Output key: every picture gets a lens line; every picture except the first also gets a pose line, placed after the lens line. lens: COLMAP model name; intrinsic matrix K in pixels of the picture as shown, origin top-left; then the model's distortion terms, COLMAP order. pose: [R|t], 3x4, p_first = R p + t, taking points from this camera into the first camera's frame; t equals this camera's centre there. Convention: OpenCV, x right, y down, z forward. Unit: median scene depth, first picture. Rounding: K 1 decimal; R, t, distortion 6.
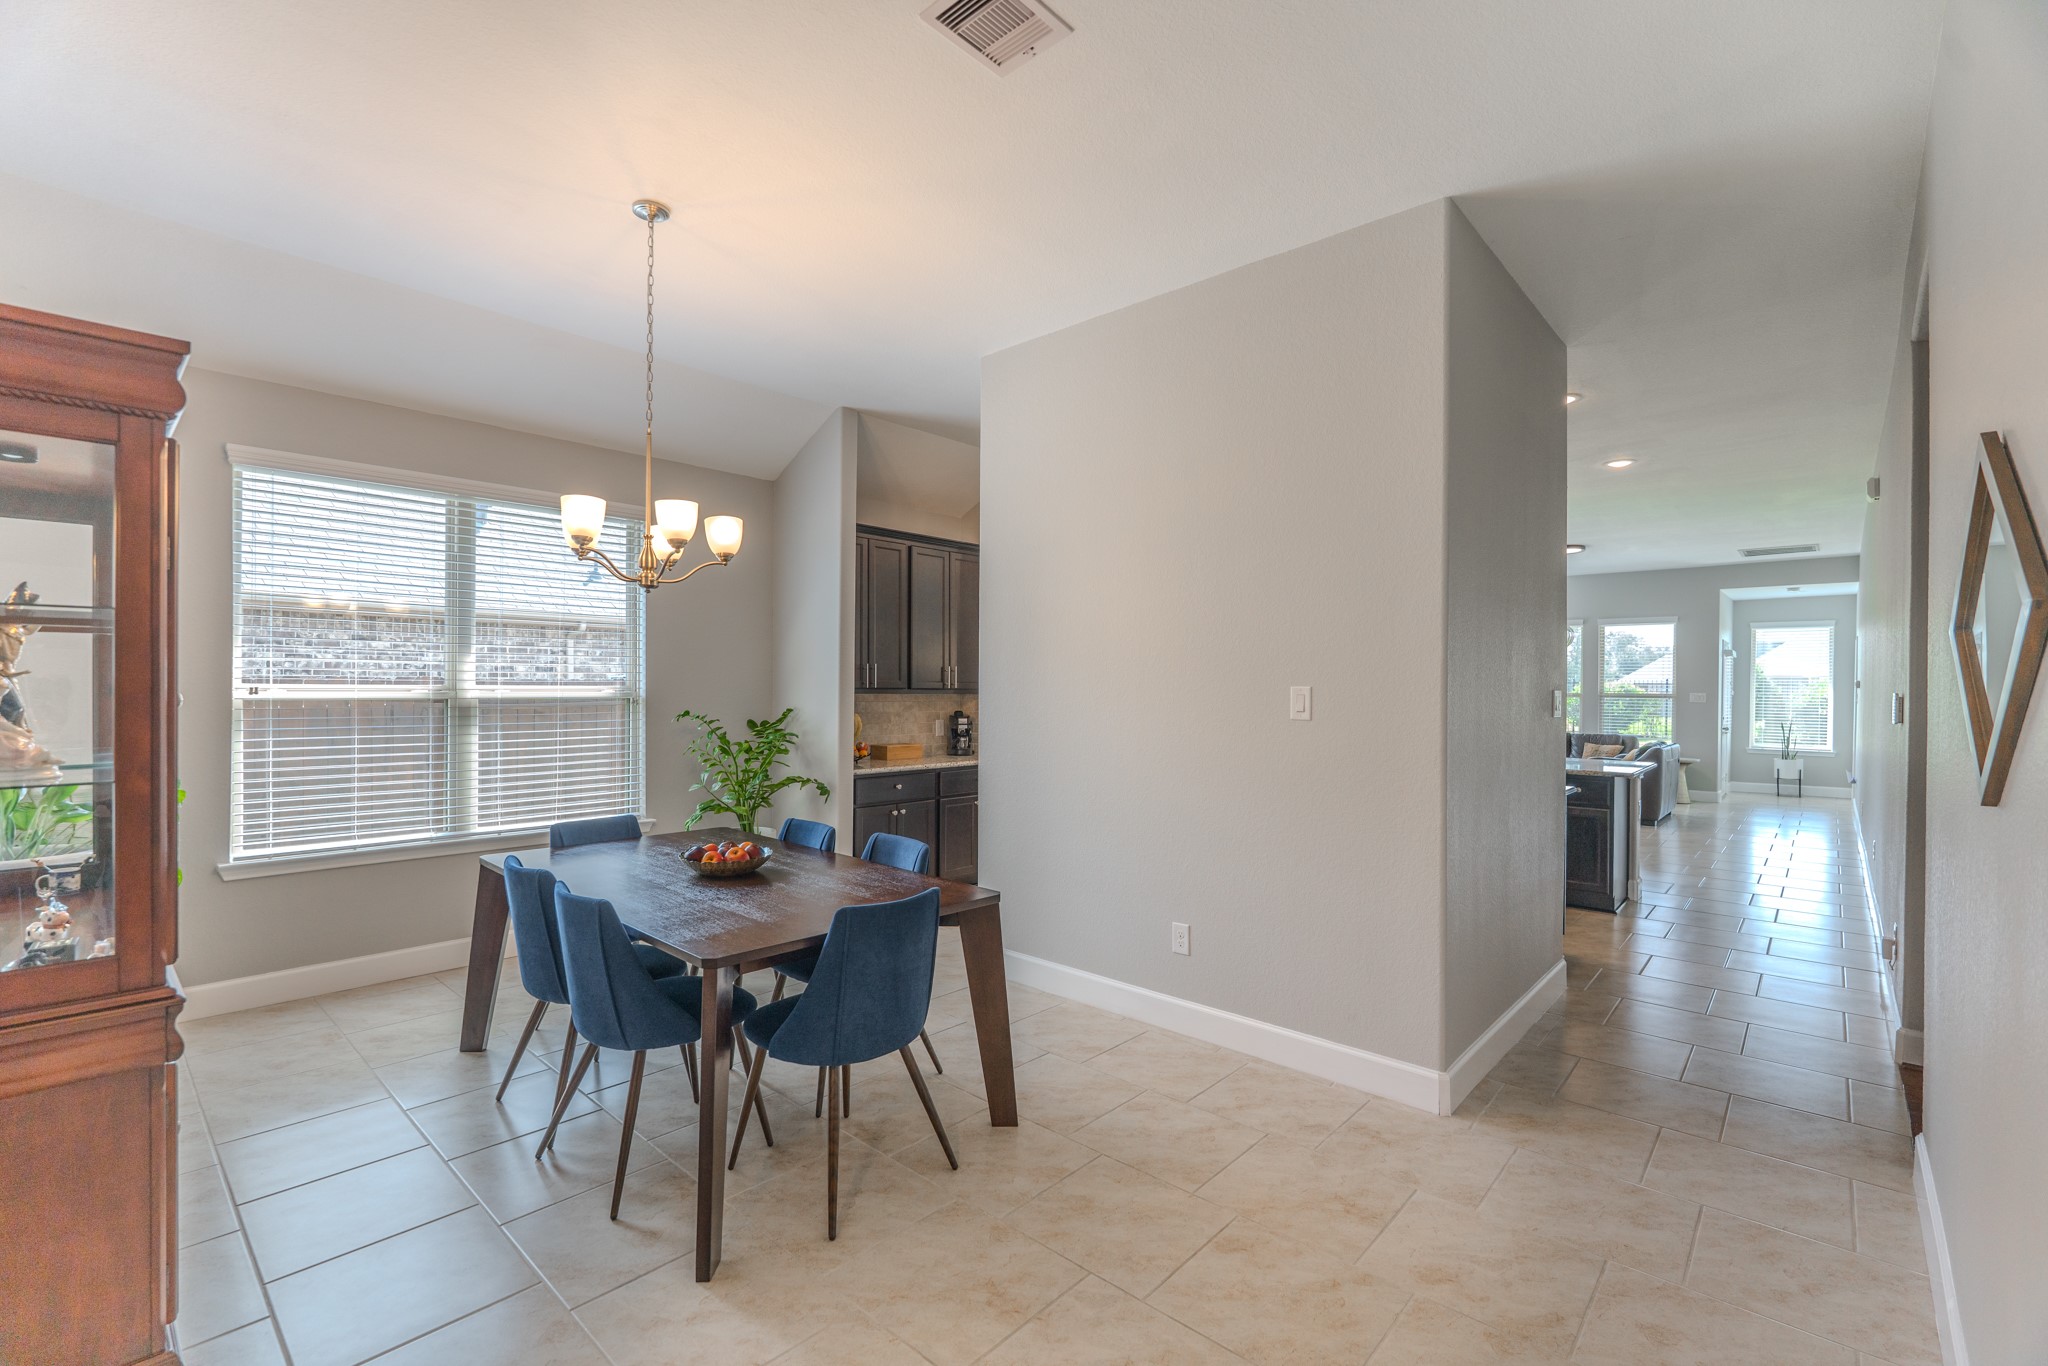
lens RADIAL K [[901.8, 0, 1025.2], [0, 901.8, 686.3], [0, 0, 1]] dist [-0.007657, -0.000244]
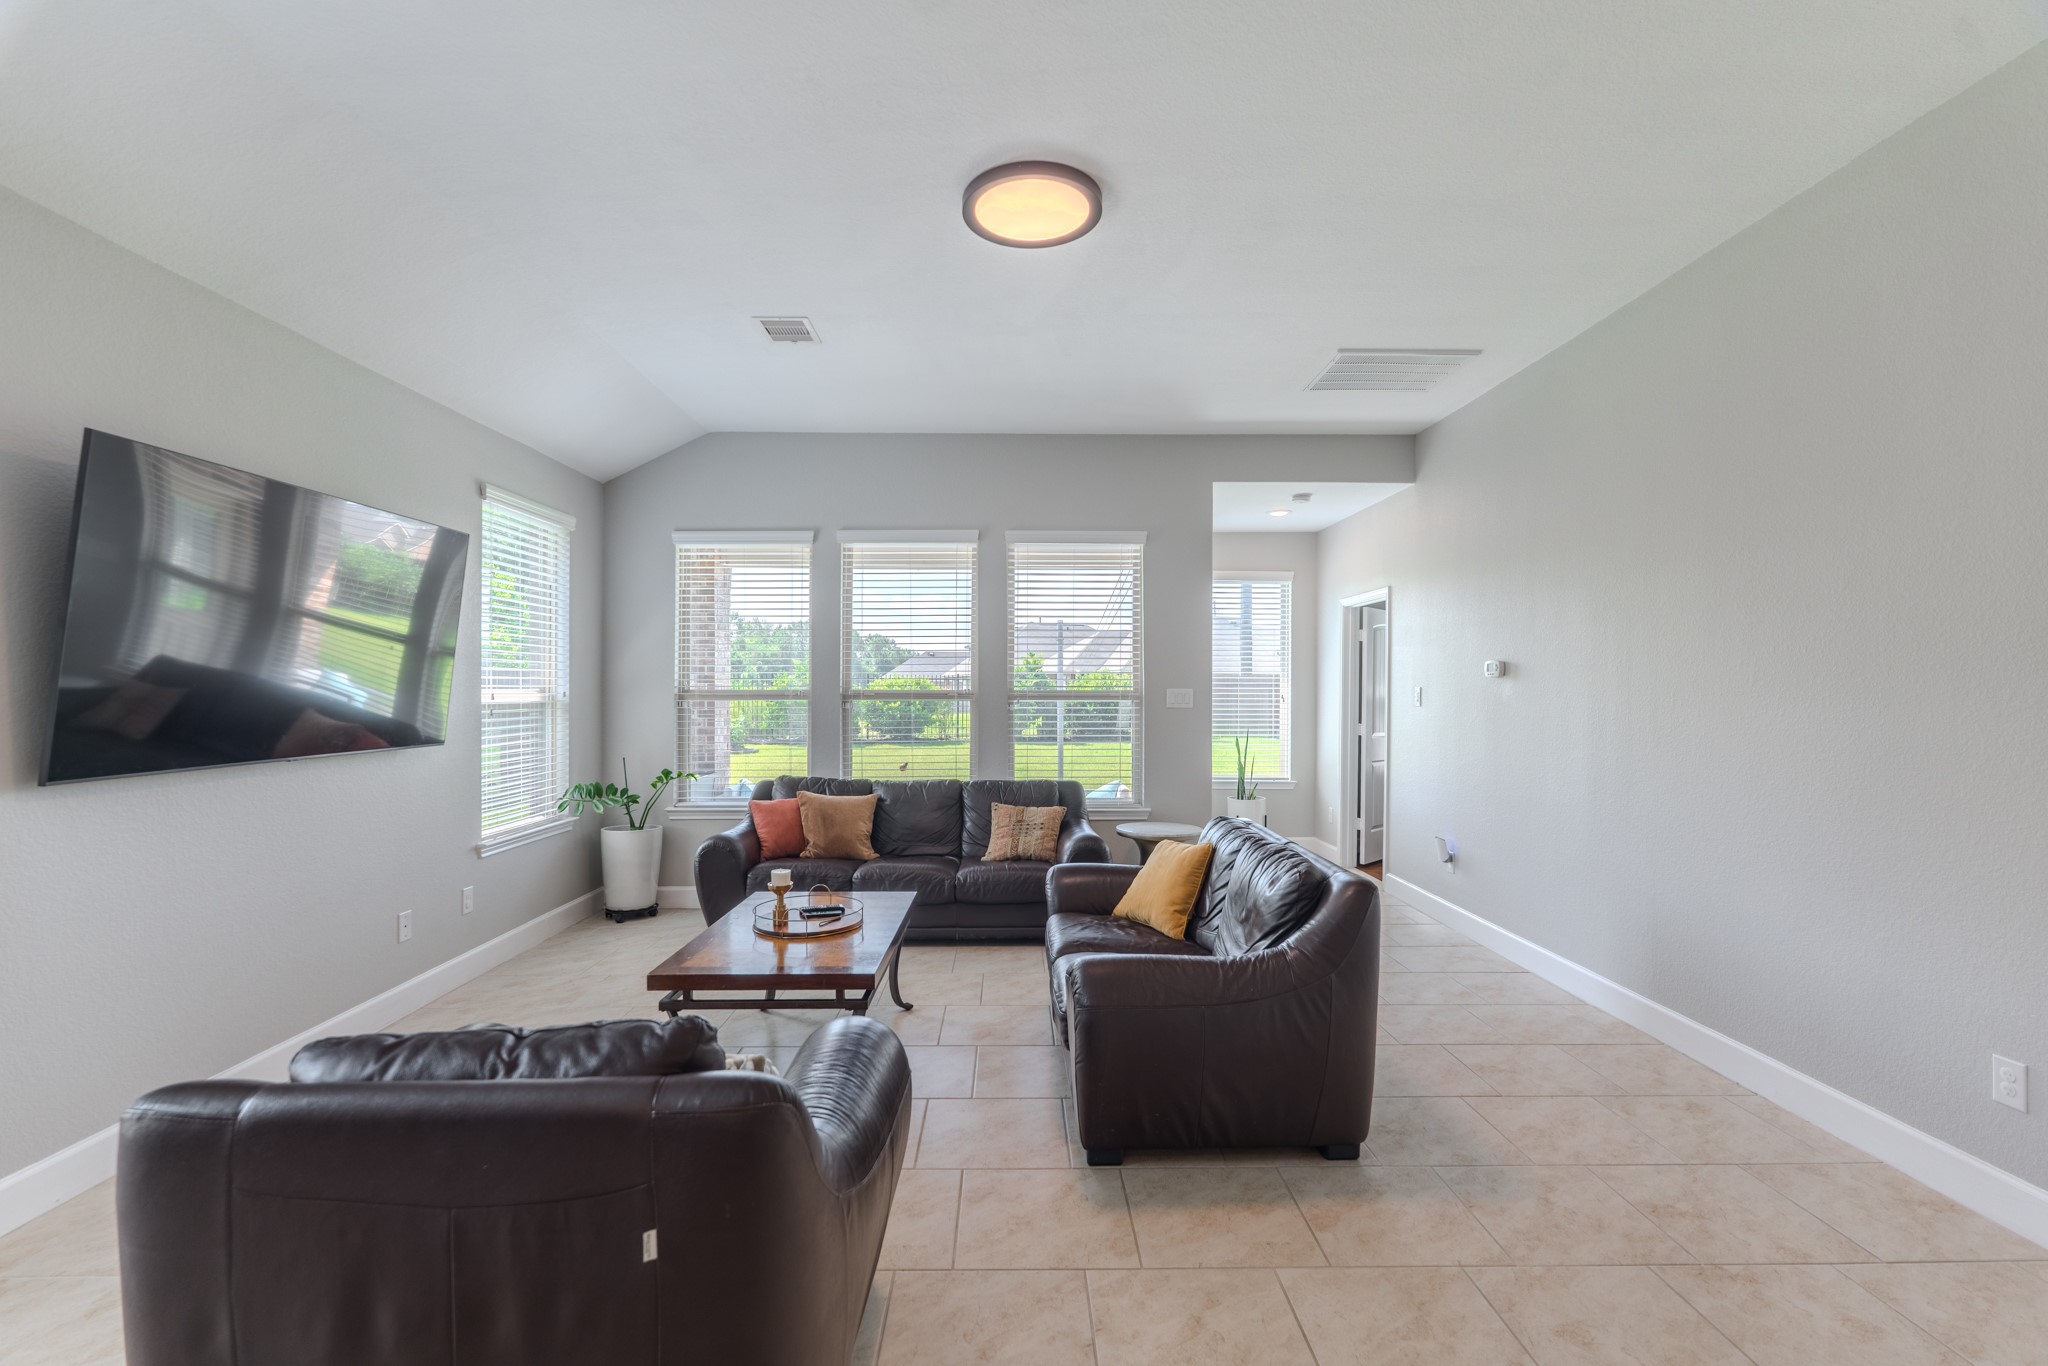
lens RADIAL K [[901.8, 0, 1025.2], [0, 901.8, 686.3], [0, 0, 1]] dist [-0.007657, -0.000244]
pose [[0.726993, -0.007861, 0.686600, 0.796083], [0.007887, 0.999964, 0.003099, 0.008945], [-0.686600, 0.003162, 0.727028, 1.606138]]
